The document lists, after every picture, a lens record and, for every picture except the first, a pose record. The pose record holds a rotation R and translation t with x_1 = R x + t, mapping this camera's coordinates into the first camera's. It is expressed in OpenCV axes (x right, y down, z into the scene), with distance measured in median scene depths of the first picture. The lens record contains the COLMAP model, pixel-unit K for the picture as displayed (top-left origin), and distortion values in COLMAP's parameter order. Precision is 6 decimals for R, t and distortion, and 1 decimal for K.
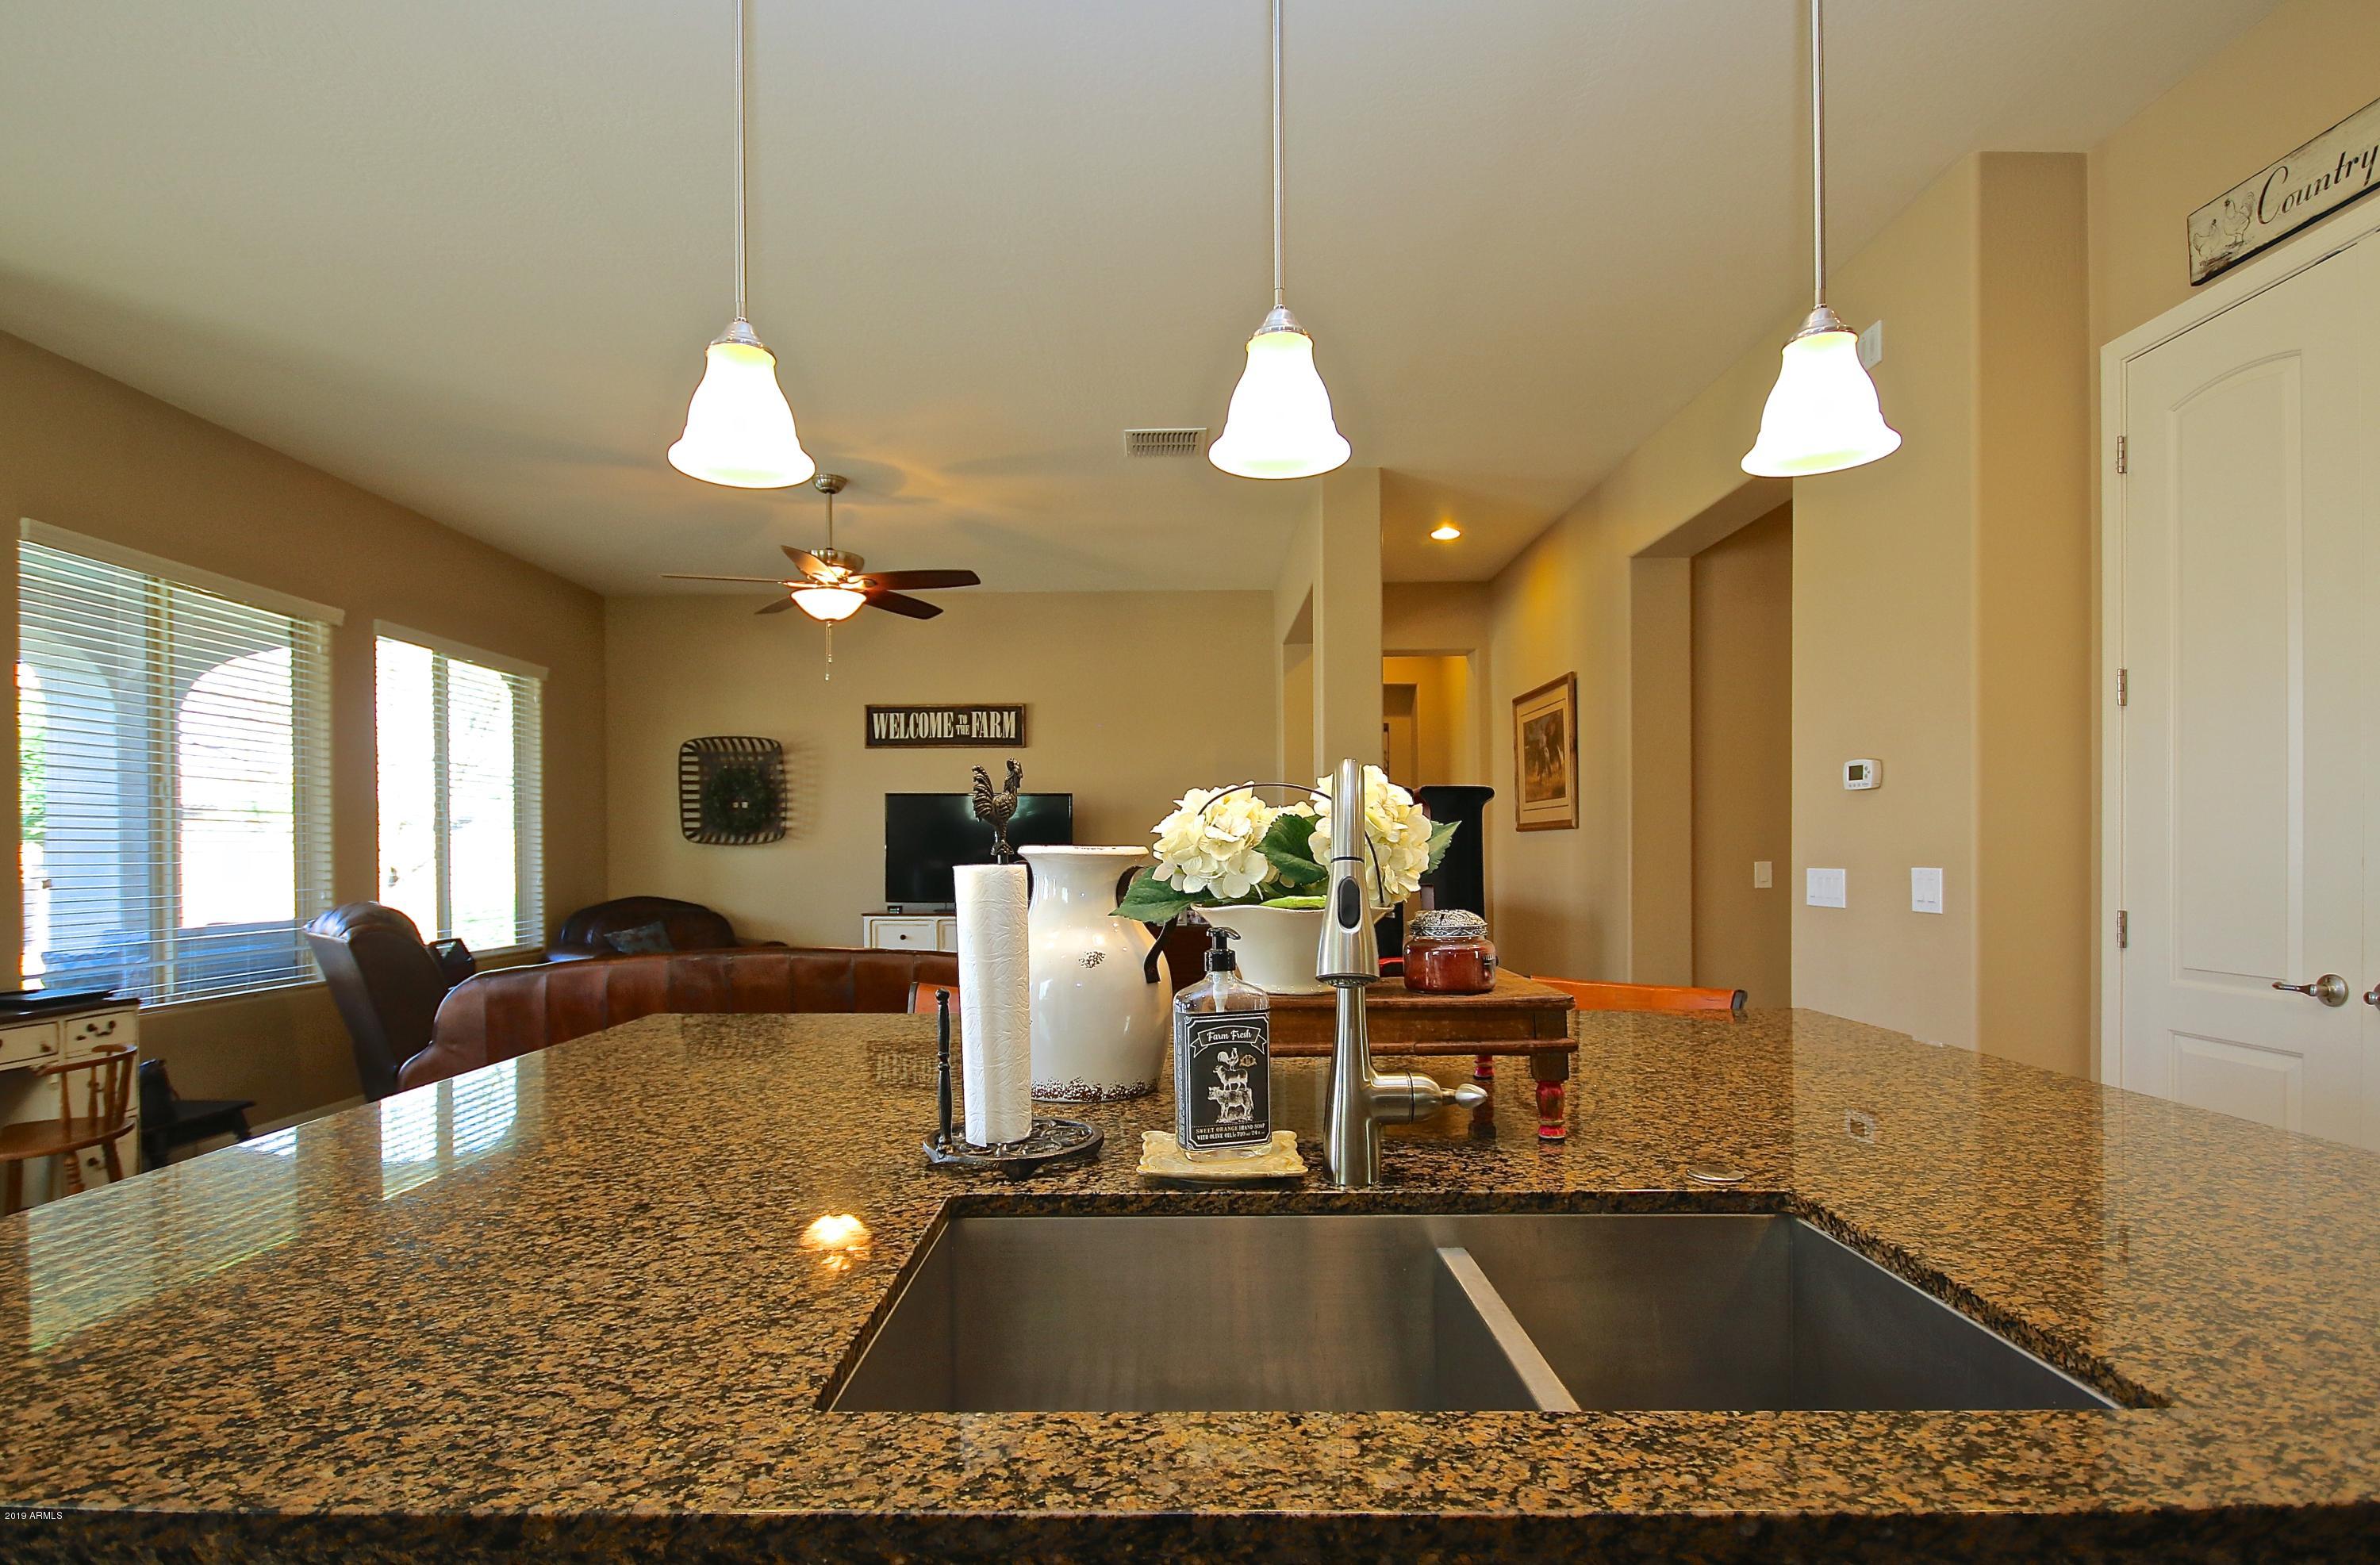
lens RADIAL K [[1235.3, 0, 1181.6], [0, 1235.3, 855.7], [0, 0, 1]] dist [-0.002147, 0.028115]
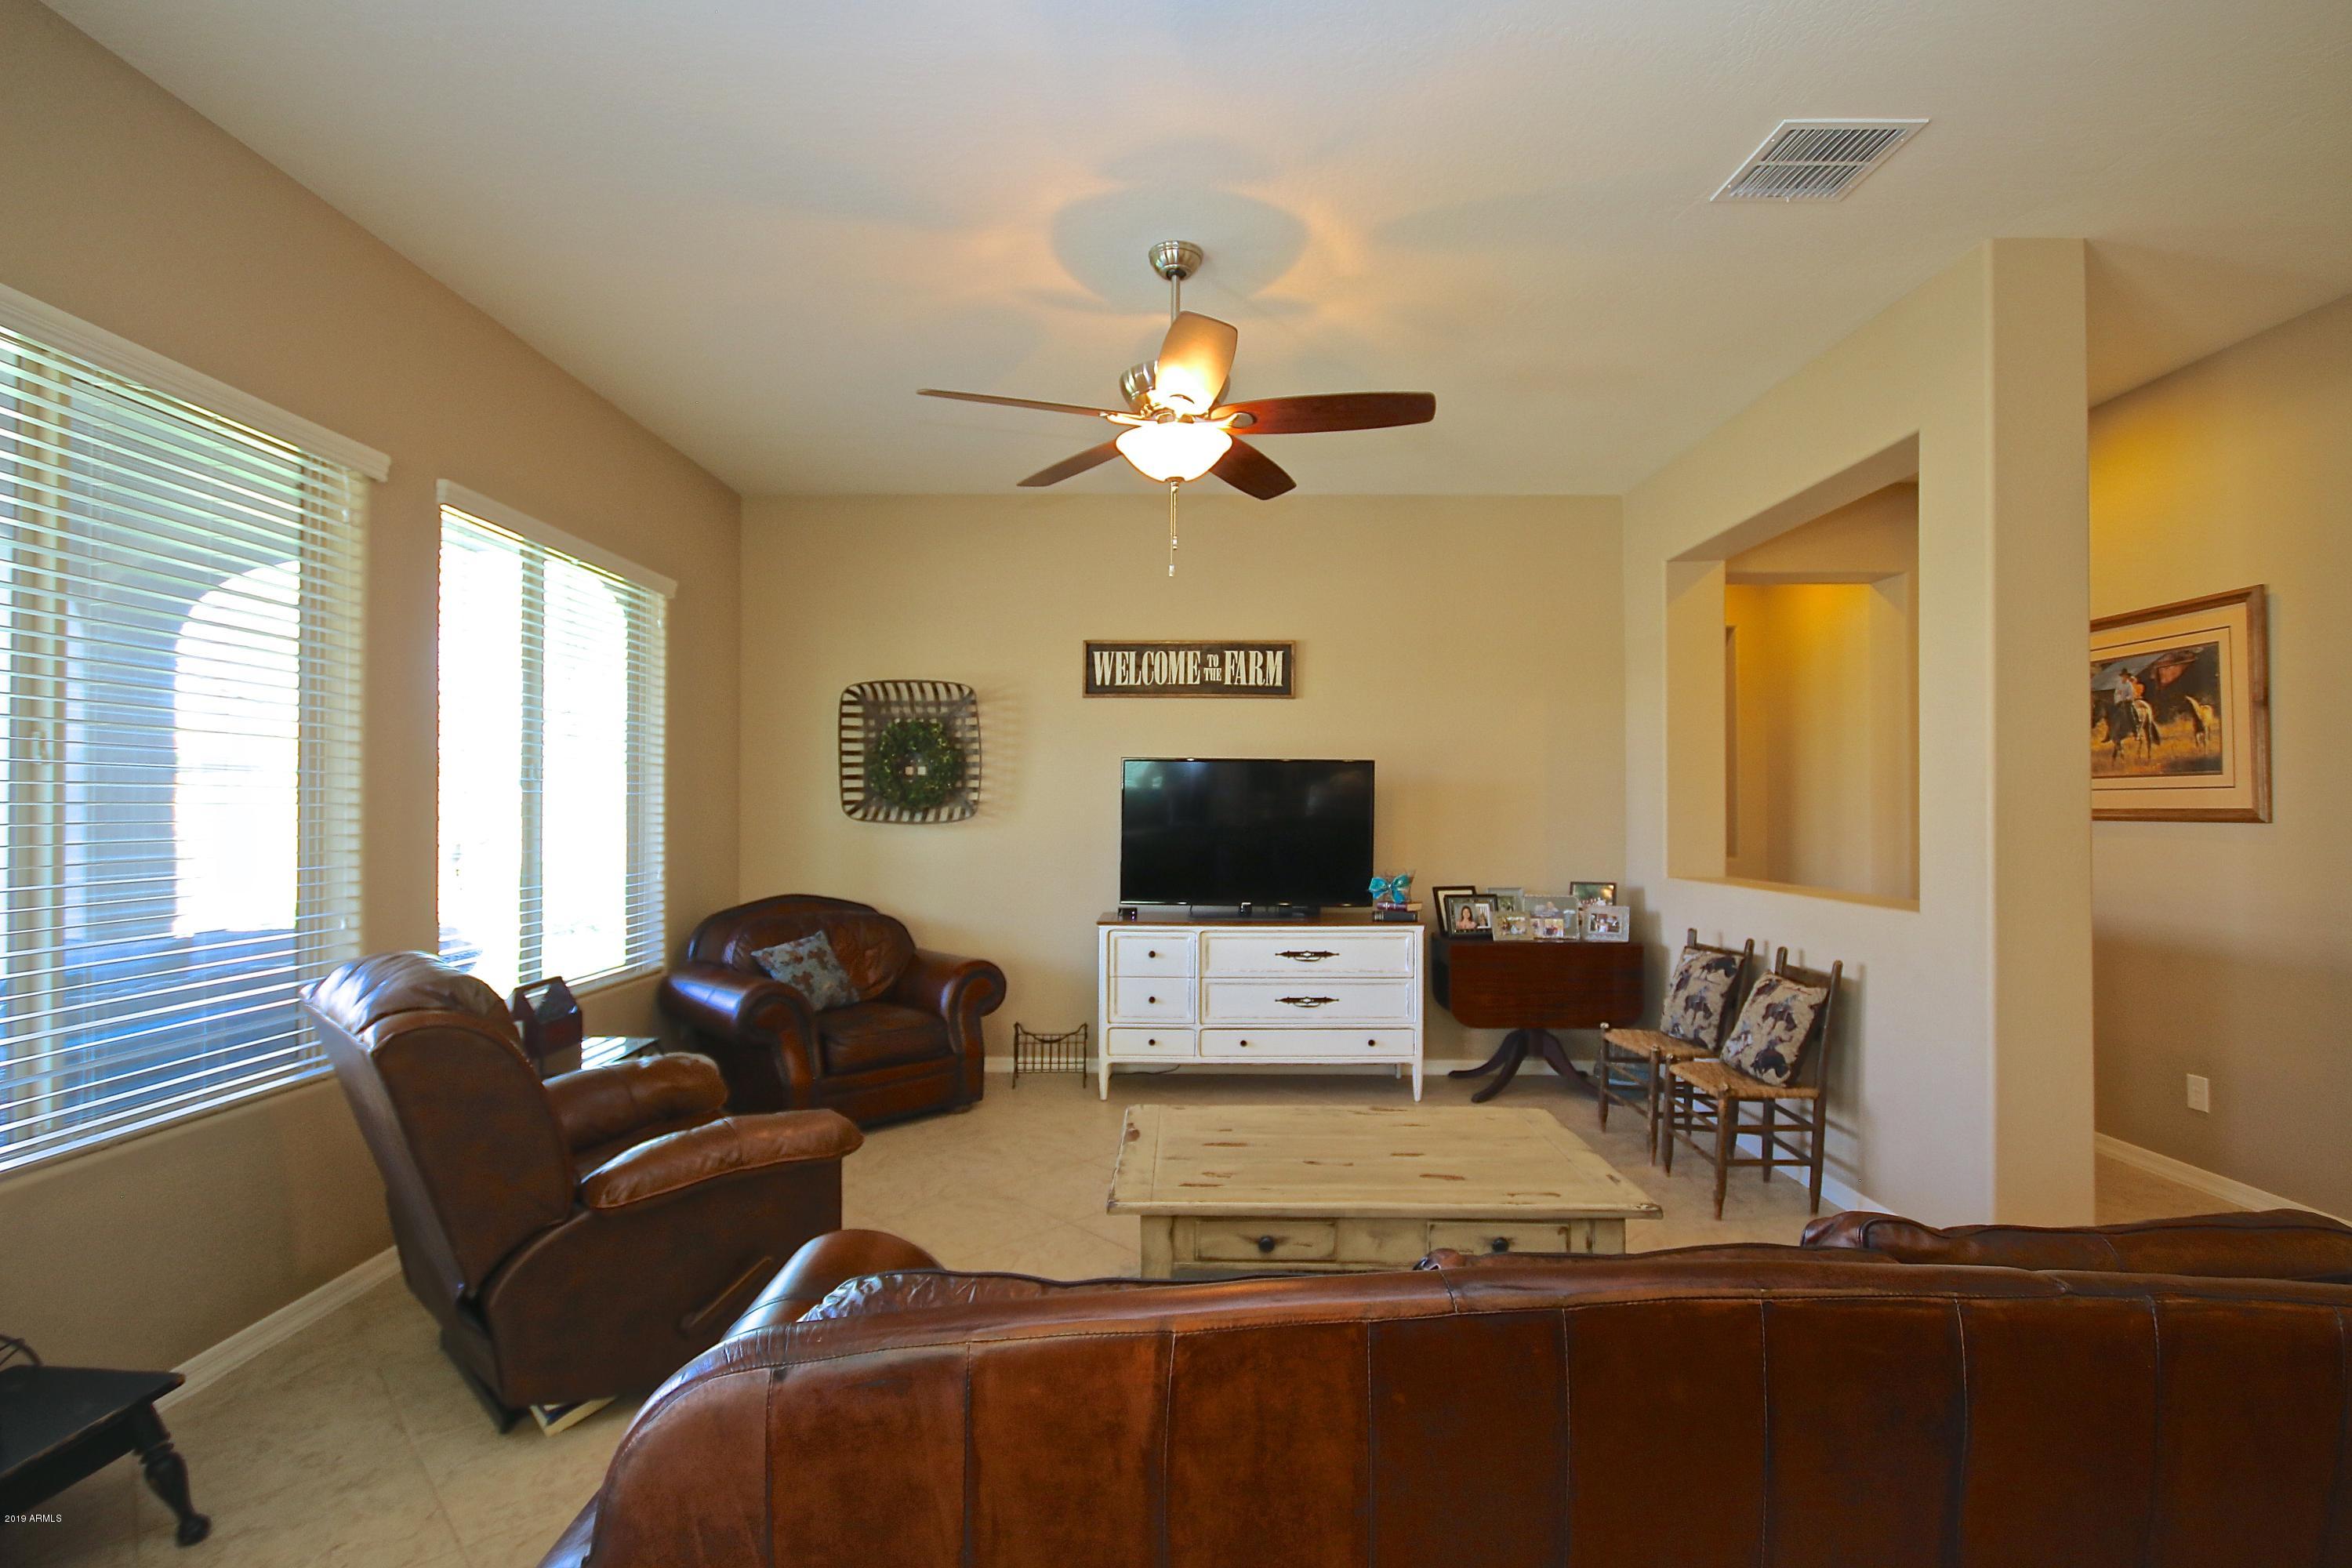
lens RADIAL K [[1109.5, 0, 1169.0], [0, 1109.5, 794.4], [0, 0, 1]] dist [0.020681, -0.017065]
pose [[0.999946, 0.008906, 0.005399, -0.207845], [-0.008831, 0.999868, -0.013617, -0.018744], [-0.005520, 0.013568, 0.999893, 0.321202]]
